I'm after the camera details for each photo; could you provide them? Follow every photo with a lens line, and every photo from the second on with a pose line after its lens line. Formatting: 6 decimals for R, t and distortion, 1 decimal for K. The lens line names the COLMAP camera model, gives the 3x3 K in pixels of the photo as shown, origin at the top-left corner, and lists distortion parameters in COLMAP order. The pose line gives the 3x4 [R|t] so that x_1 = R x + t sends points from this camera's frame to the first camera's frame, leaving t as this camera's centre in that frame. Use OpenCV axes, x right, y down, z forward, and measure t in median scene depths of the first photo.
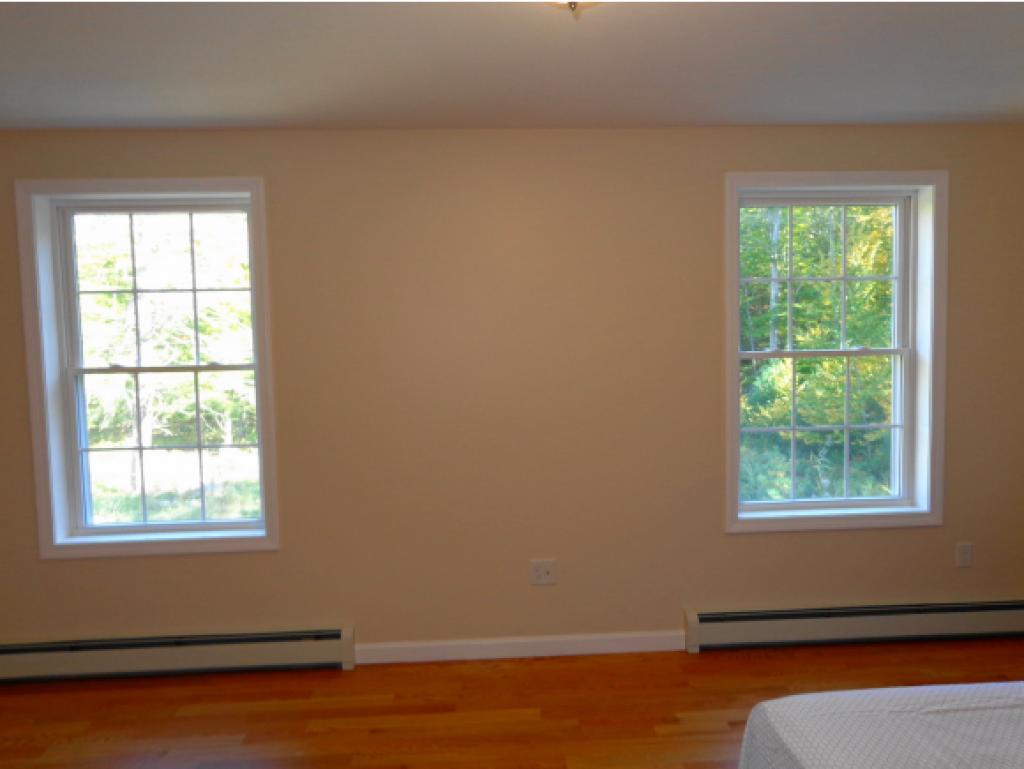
lens RADIAL K [[724.0, 0, 510.8], [0, 724.0, 382.0], [0, 0, 1]] dist [-0.002915, 0.006427]
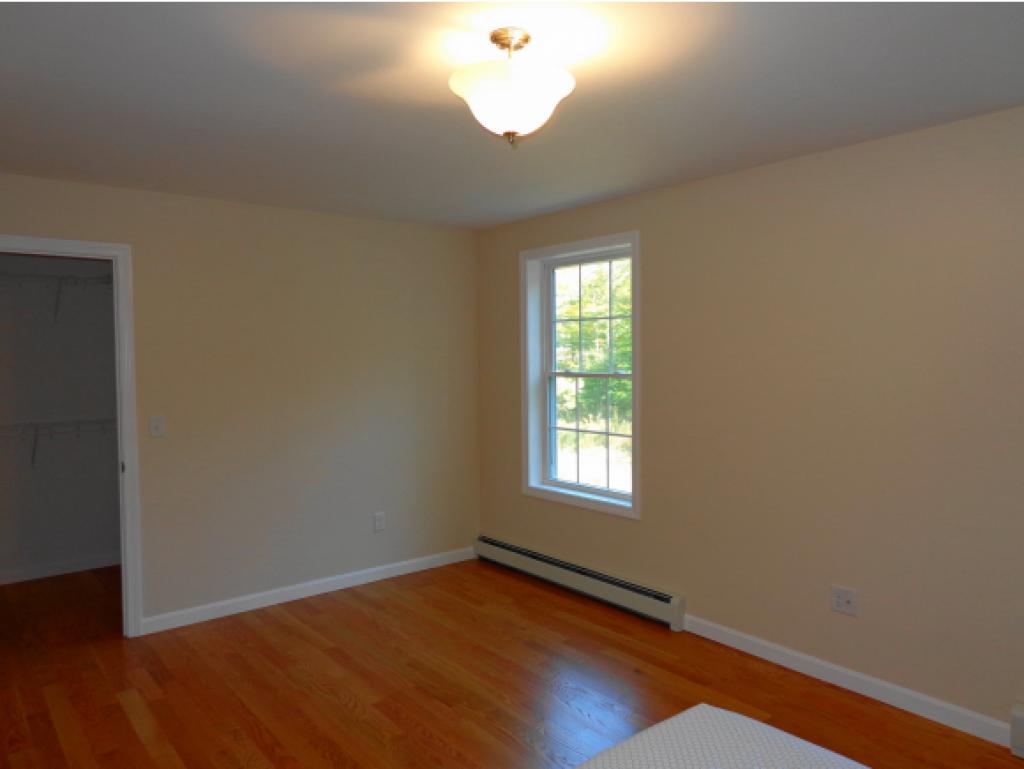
lens RADIAL K [[724.0, 0, 509.8], [0, 724.0, 383.8], [0, 0, 1]] dist [-0.002915, 0.006427]
pose [[0.585809, 0.048936, -0.808971, 0.564752], [-0.068327, 0.997604, 0.010868, -0.005049], [0.807564, 0.048907, 0.587749, 0.058622]]
